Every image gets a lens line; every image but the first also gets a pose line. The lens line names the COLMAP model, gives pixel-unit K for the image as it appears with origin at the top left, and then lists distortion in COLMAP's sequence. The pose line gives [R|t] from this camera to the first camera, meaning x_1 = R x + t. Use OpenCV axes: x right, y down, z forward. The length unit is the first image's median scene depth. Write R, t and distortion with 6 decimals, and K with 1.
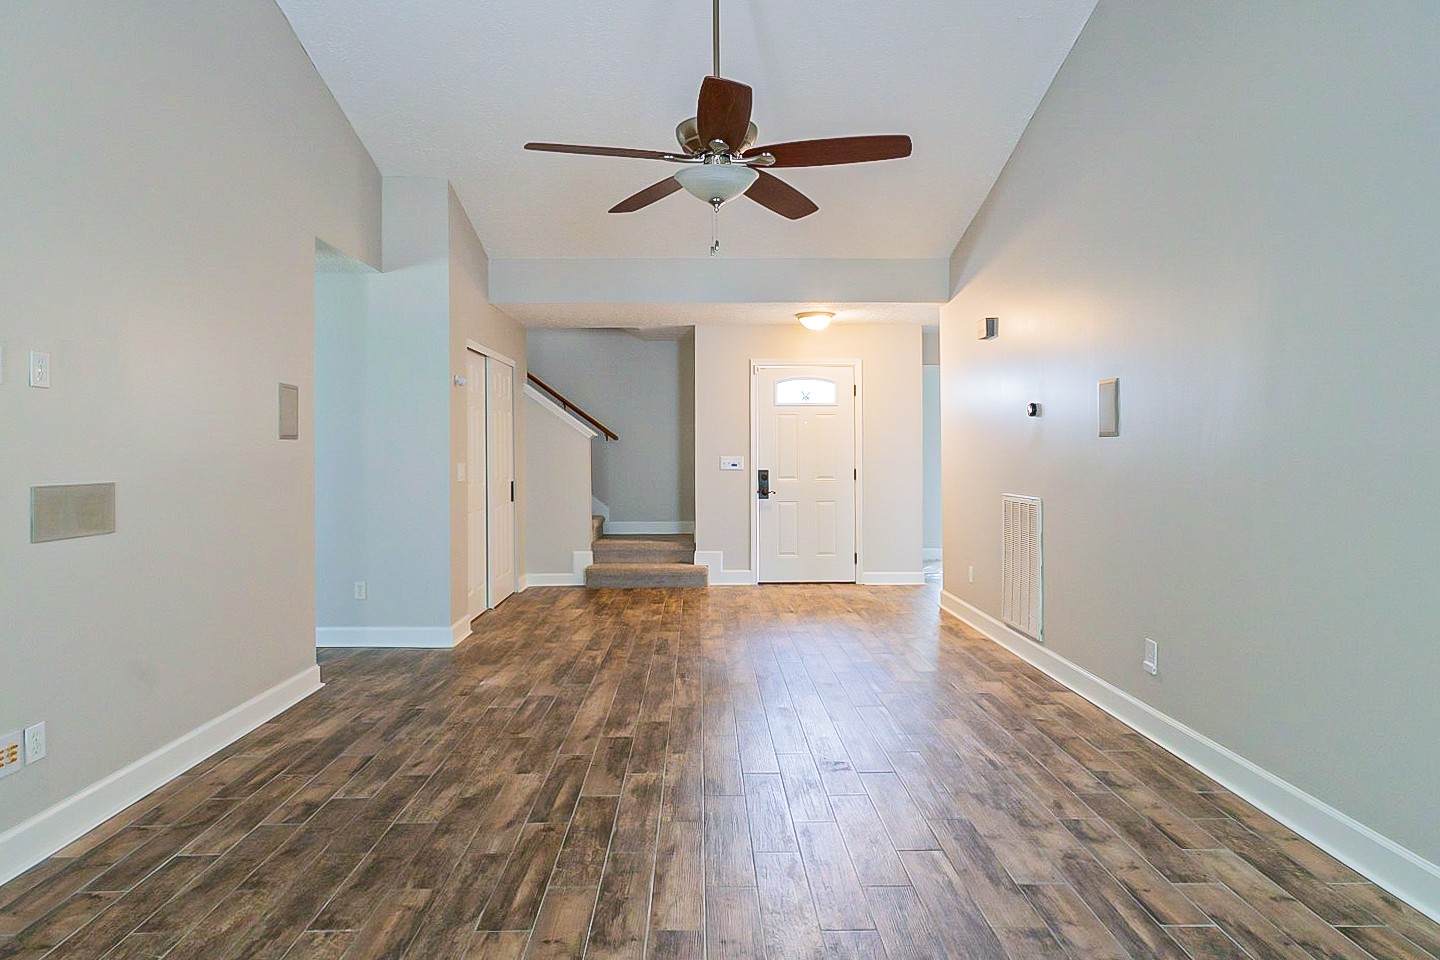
lens RADIAL K [[858.5, 0, 719.1], [0, 858.5, 471.6], [0, 0, 1]] dist [0.056333, 0.002267]
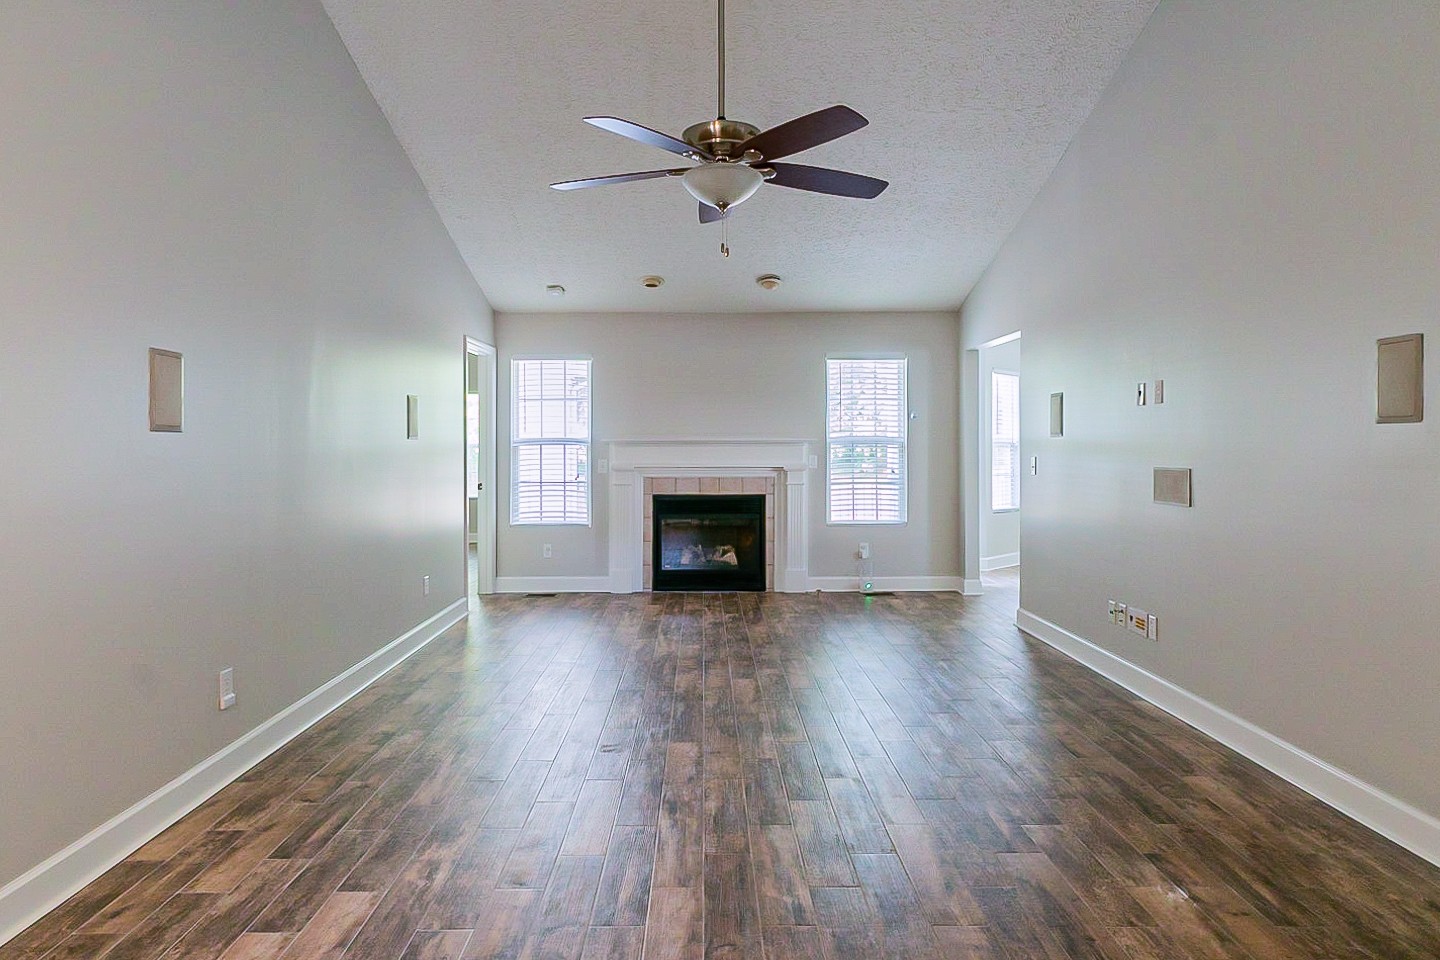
lens RADIAL K [[858.5, 0, 720.8], [0, 858.5, 473.7], [0, 0, 1]] dist [0.056333, 0.002267]
pose [[-0.999946, 0.008457, 0.006047, -0.004513], [0.008761, 0.998593, 0.052296, -0.040957], [-0.005596, 0.052346, -0.998613, 1.748695]]
